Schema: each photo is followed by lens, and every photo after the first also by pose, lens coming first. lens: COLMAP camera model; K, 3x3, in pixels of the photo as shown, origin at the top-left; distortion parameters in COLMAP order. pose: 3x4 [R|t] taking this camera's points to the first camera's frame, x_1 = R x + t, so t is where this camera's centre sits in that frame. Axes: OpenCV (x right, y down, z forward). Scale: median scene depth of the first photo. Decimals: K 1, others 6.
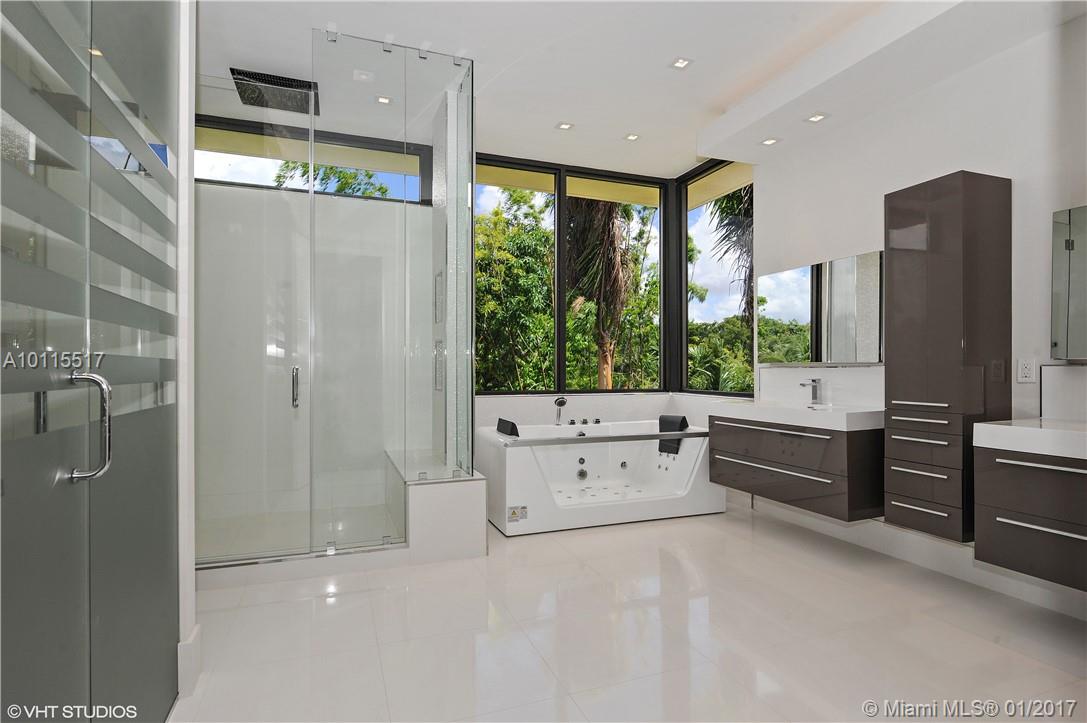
lens RADIAL K [[557.8, 0, 543.5], [0, 557.8, 361.5], [0, 0, 1]] dist [-0.025171, 0.001265]
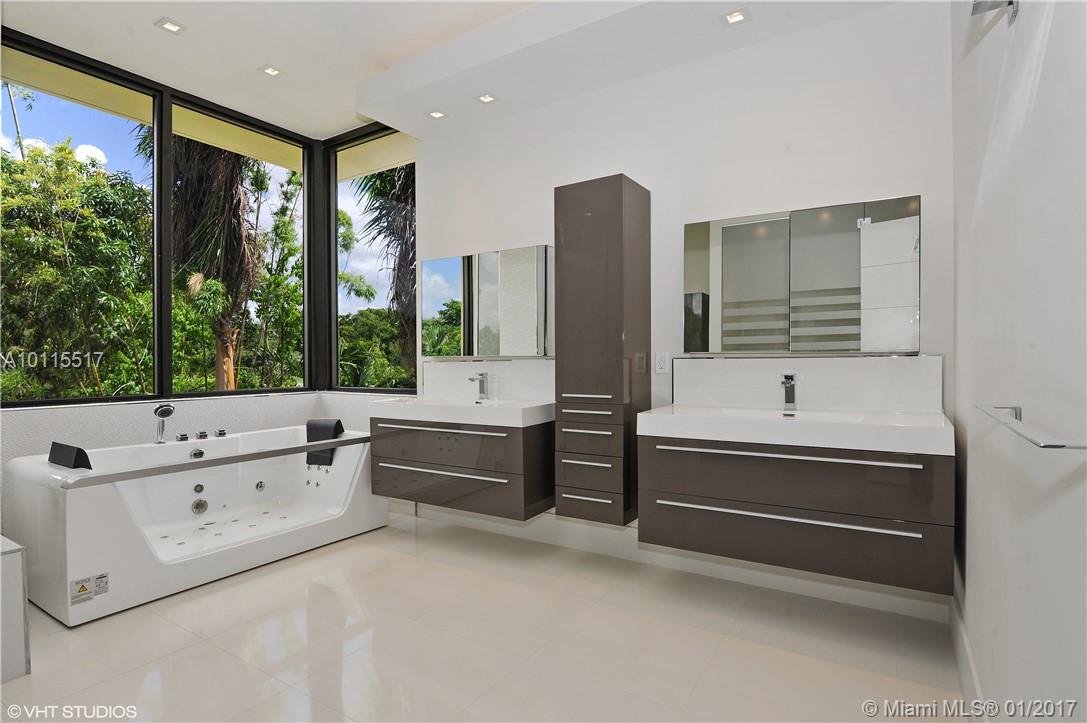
lens RADIAL K [[557.8, 0, 543.5], [0, 557.8, 361.5], [0, 0, 1]] dist [-0.025171, 0.001265]
pose [[0.802917, -0.007271, 0.596046, 0.000468], [-0.000054, 0.999925, 0.012271, -0.000078], [-0.596090, -0.009885, 0.802856, 0.145020]]
